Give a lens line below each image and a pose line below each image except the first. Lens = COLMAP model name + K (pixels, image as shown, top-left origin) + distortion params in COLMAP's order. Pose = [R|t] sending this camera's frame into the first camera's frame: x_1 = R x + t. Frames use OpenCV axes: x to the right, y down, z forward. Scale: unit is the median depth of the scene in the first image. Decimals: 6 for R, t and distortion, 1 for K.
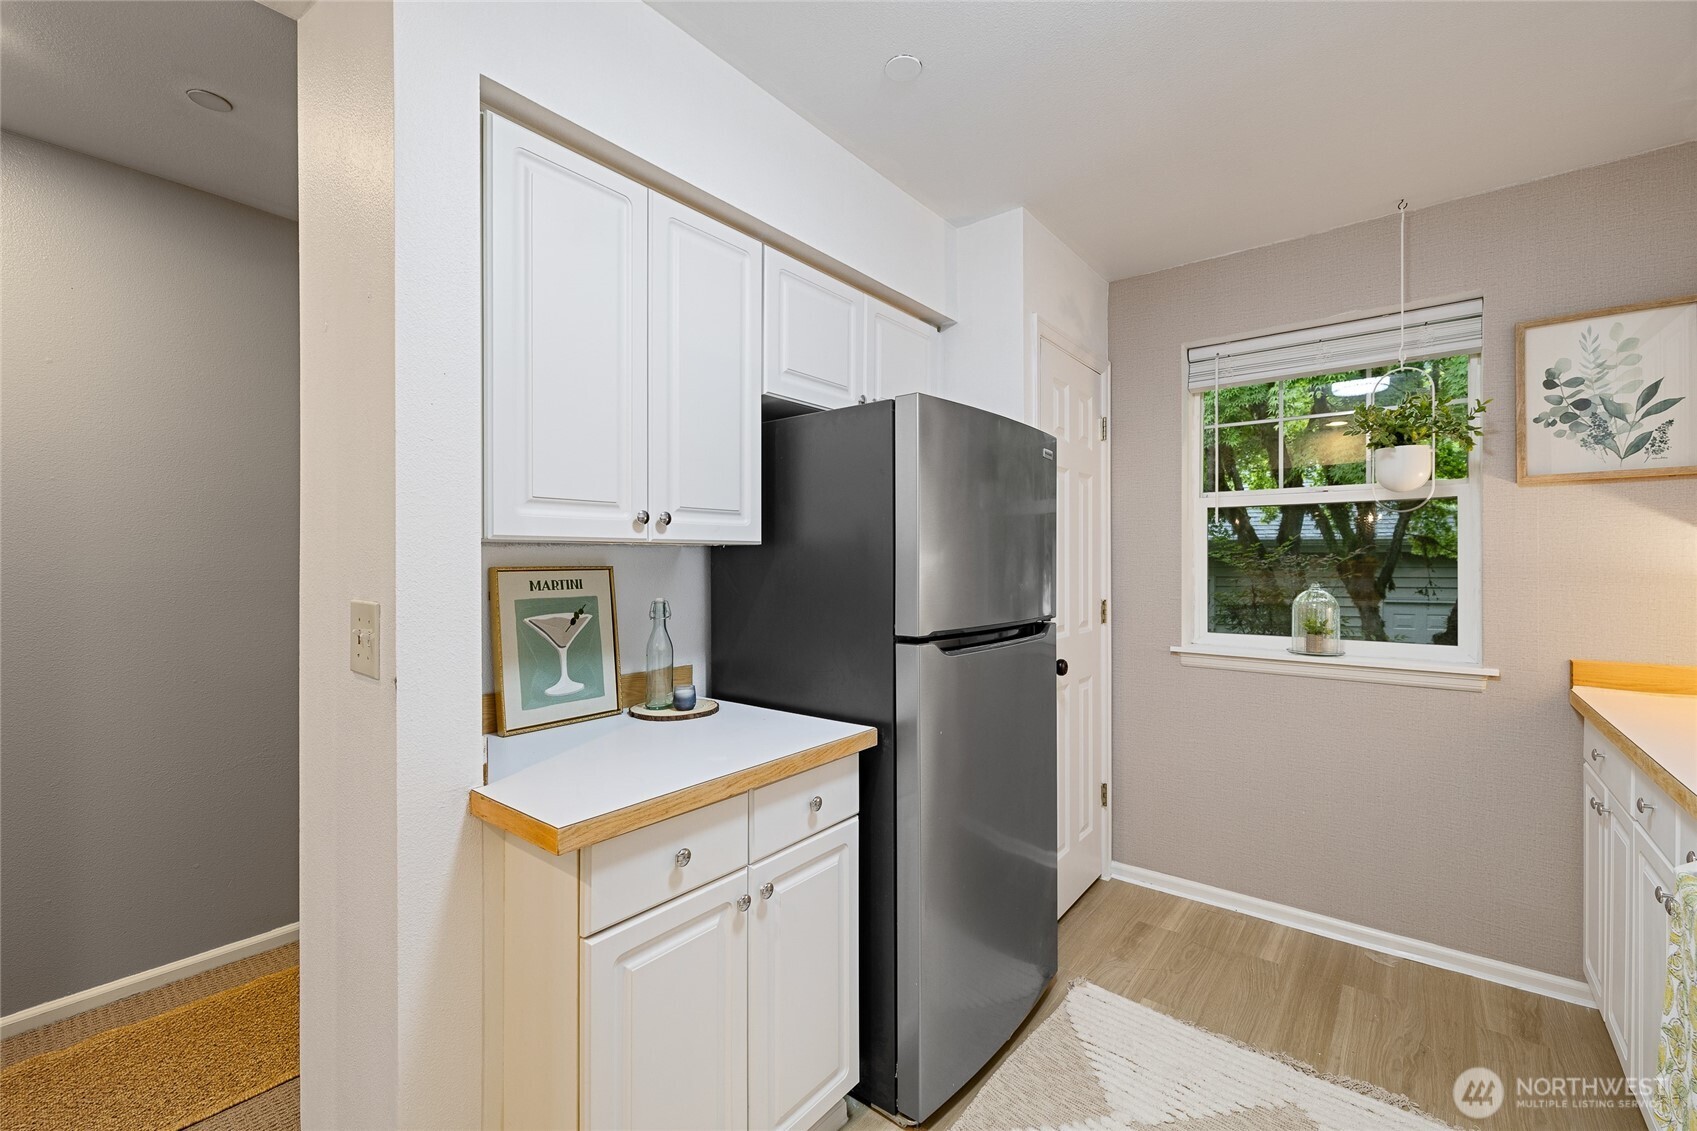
lens RADIAL K [[713.9, 0, 853.5], [0, 713.9, 563.0], [0, 0, 1]] dist [-0.003060, 0.000403]
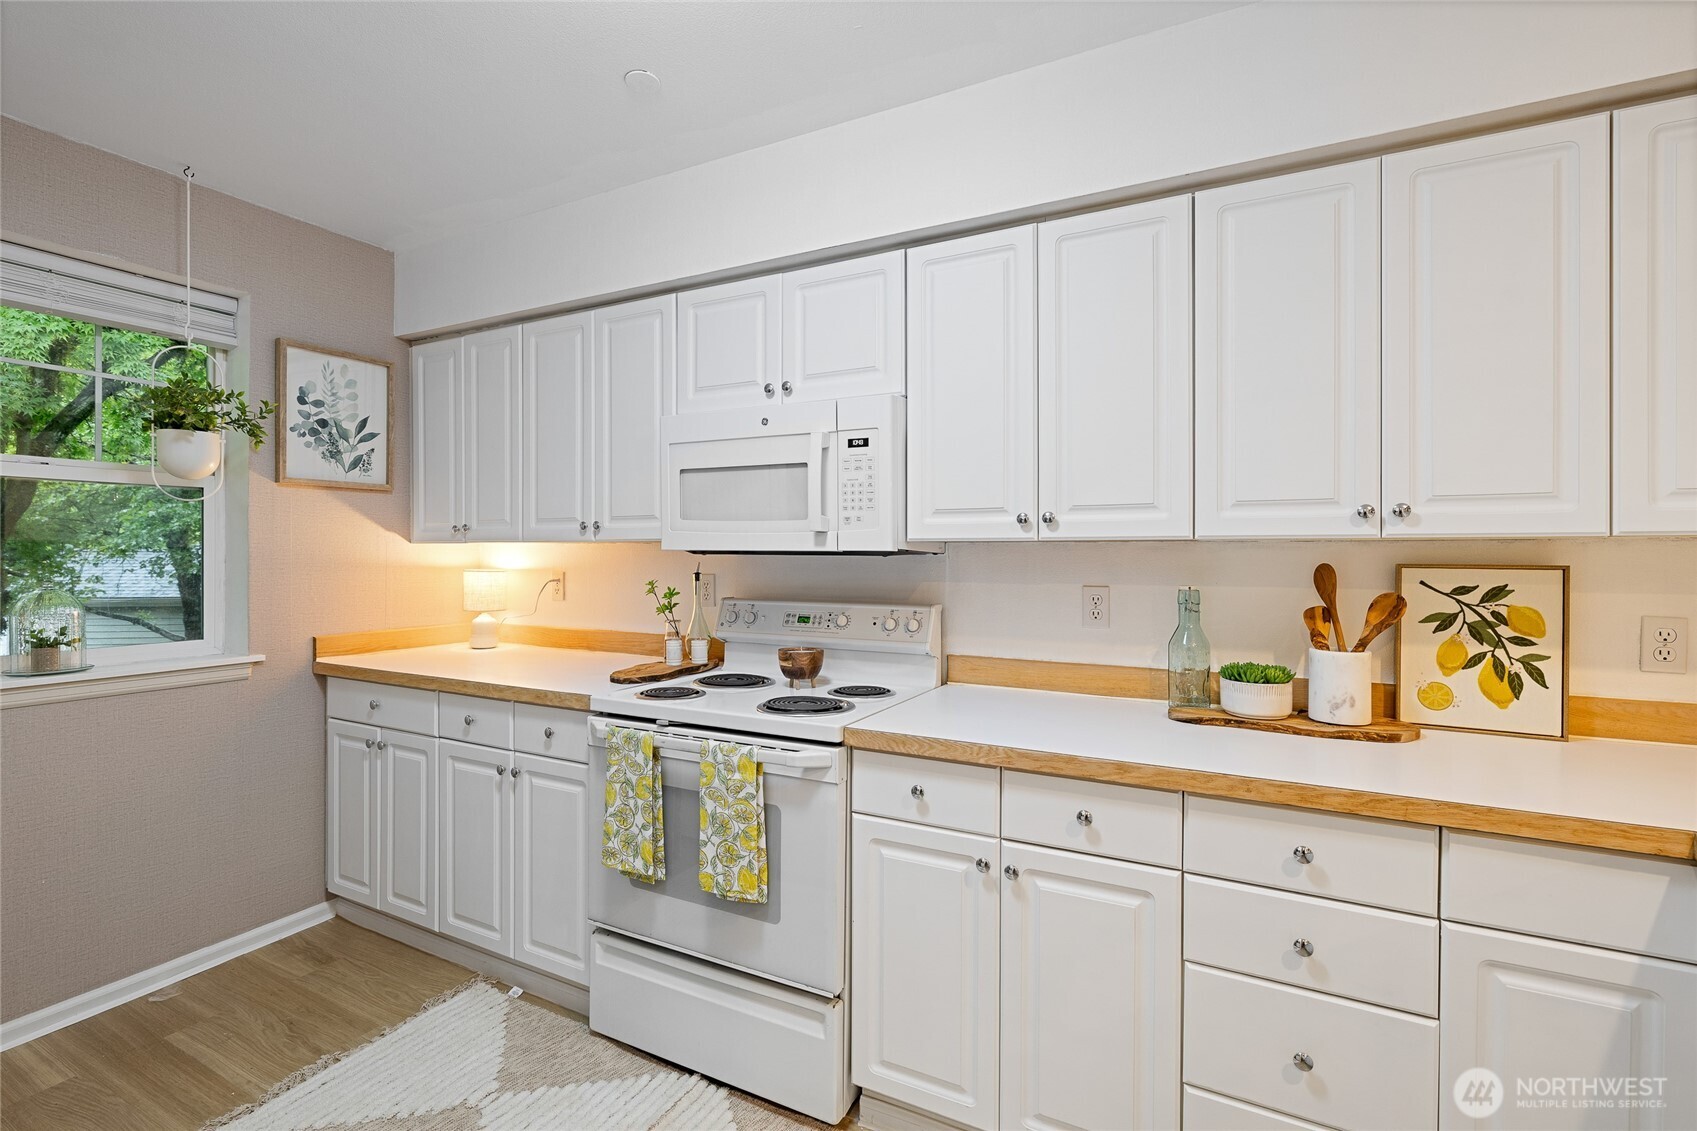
lens RADIAL K [[762.1, 0, 853.1], [0, 762.1, 554.1], [0, 0, 1]] dist [-0.006580, 0.002077]
pose [[-0.203419, -0.002107, 0.979090, -0.420417], [0.000376, 0.999997, 0.002230, -0.003952], [-0.979092, 0.000822, -0.203417, 0.384216]]
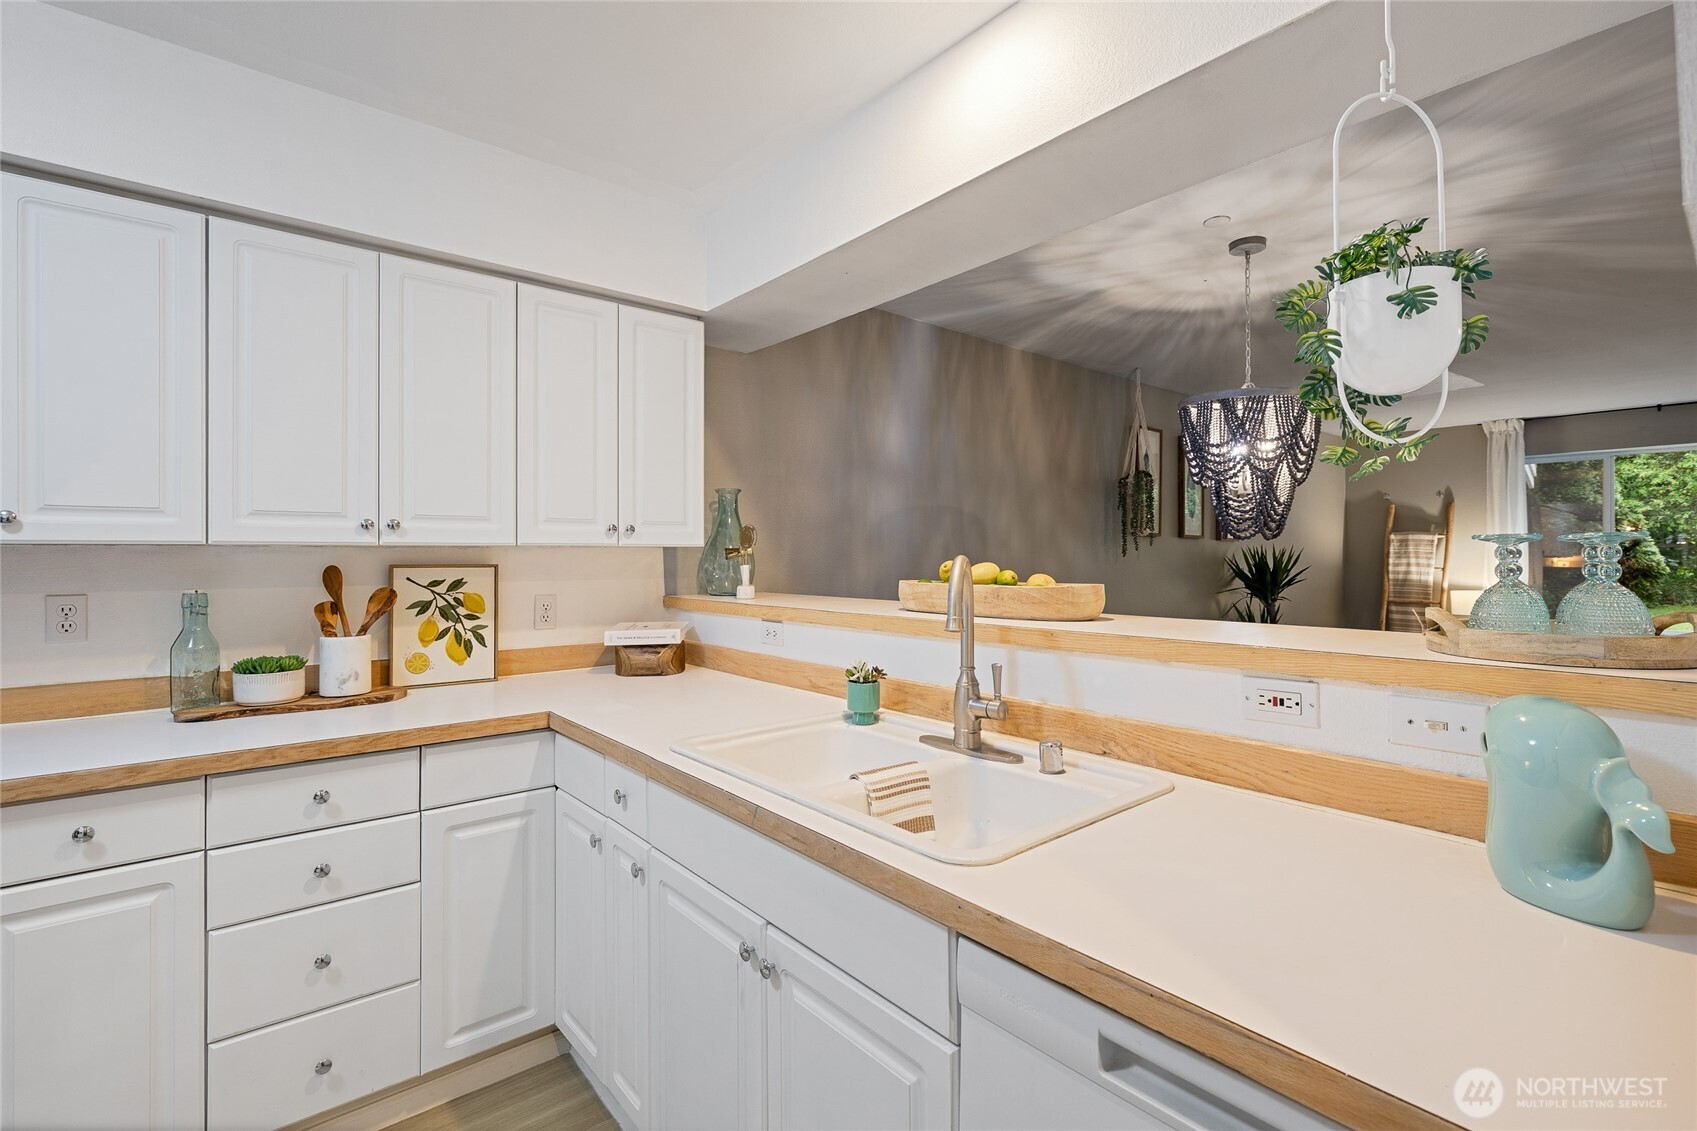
lens RADIAL K [[762.1, 0, 849.2], [0, 762.1, 551.7], [0, 0, 1]] dist [-0.006580, 0.002077]
pose [[-0.980616, 0.002411, 0.195924, -0.593287], [0.002010, 0.999995, -0.002244, -0.006437], [-0.195929, -0.001807, -0.980616, 0.580543]]
